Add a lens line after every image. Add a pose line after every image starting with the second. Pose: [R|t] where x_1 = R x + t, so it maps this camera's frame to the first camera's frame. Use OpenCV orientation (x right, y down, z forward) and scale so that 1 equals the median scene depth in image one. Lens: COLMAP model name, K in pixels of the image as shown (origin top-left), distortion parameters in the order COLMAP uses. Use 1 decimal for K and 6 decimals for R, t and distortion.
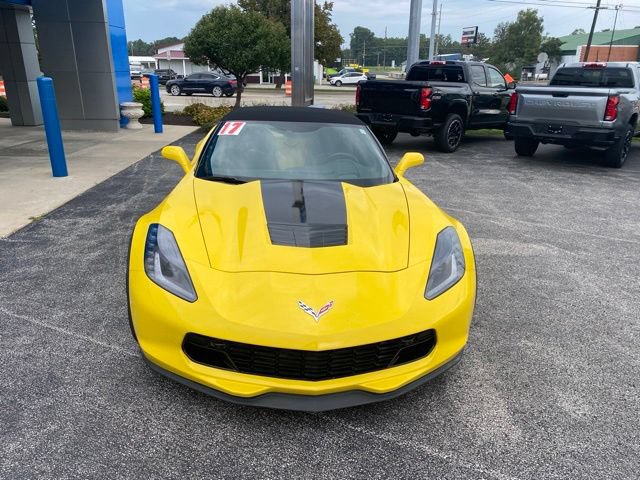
lens RADIAL K [[501.1, 0, 320.0], [0, 501.1, 240.0], [0, 0, 1]] dist [0.005498, -0.001085]
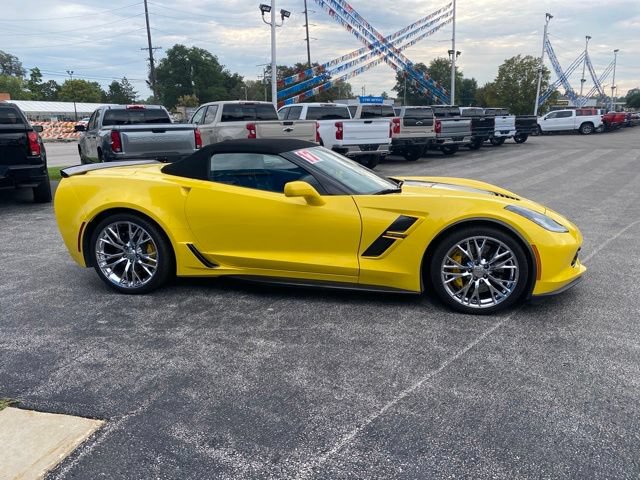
lens RADIAL K [[493.2, 0, 325.4], [0, 493.2, 242.3], [0, 0, 1]] dist [0.014114, -0.005348]
pose [[0.275072, -0.250029, 0.928343, -0.557984], [0.326946, 0.932371, 0.154239, -0.099930], [-0.904125, 0.261091, 0.338215, 0.332999]]
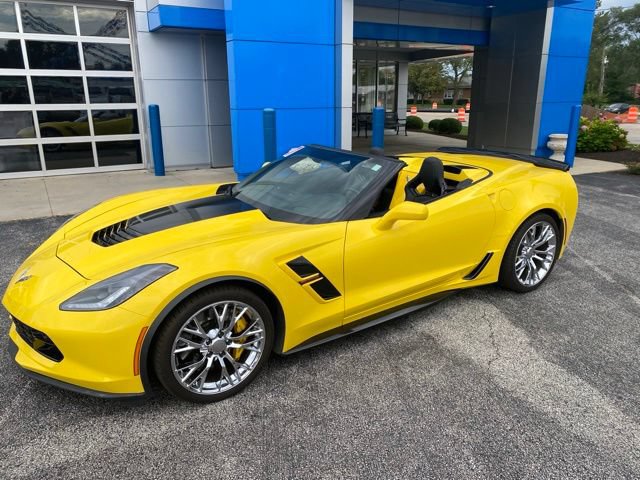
lens RADIAL K [[490.3, 0, 317.4], [0, 490.3, 250.5], [0, 0, 1]] dist [0.007843, -0.000802]
pose [[0.464778, 0.247597, -0.850104, 0.390829], [-0.276738, 0.952628, 0.126156, -0.082765], [0.841069, 0.176622, 0.511280, 0.269745]]
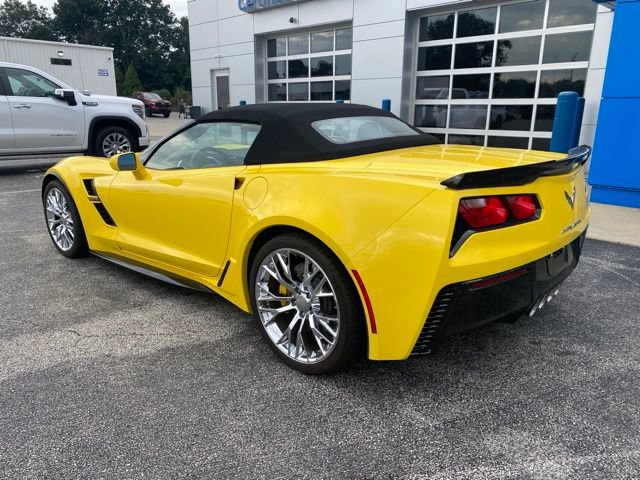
lens RADIAL K [[490.3, 0, 317.4], [0, 490.3, 250.5], [0, 0, 1]] dist [0.007843, -0.000802]
pose [[-0.742769, 0.158451, -0.650529, 0.240131], [-0.242464, 0.841994, 0.481930, -0.242749], [0.624104, 0.515693, -0.586988, 0.865573]]
